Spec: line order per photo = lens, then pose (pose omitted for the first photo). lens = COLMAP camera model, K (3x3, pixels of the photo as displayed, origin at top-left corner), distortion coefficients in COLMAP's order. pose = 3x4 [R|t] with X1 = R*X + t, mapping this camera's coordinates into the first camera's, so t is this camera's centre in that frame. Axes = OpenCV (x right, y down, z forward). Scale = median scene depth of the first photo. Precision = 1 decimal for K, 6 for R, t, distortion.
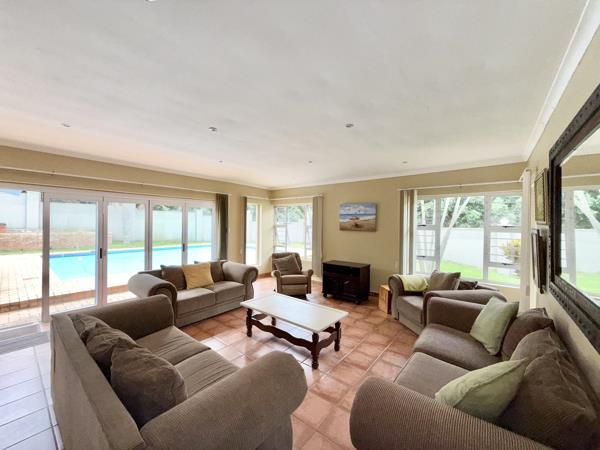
lens RADIAL K [[242.9, 0, 285.7], [0, 242.9, 223.5], [0, 0, 1]] dist [0.000523, 0.000057]
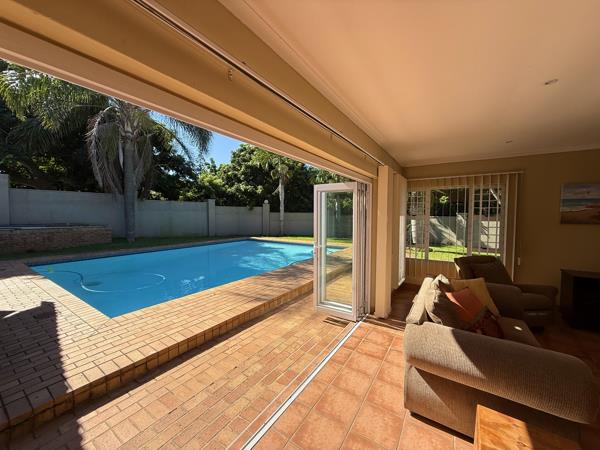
lens RADIAL K [[234.7, 0, 299.9], [0, 234.7, 224.1], [0, 0, 1]] dist [-0.002346, -0.000158]
pose [[0.991946, -0.010542, 0.126225, -0.558149], [0.005682, 0.999231, 0.038796, -0.000391], [-0.126537, -0.037766, 0.991243, 0.458037]]
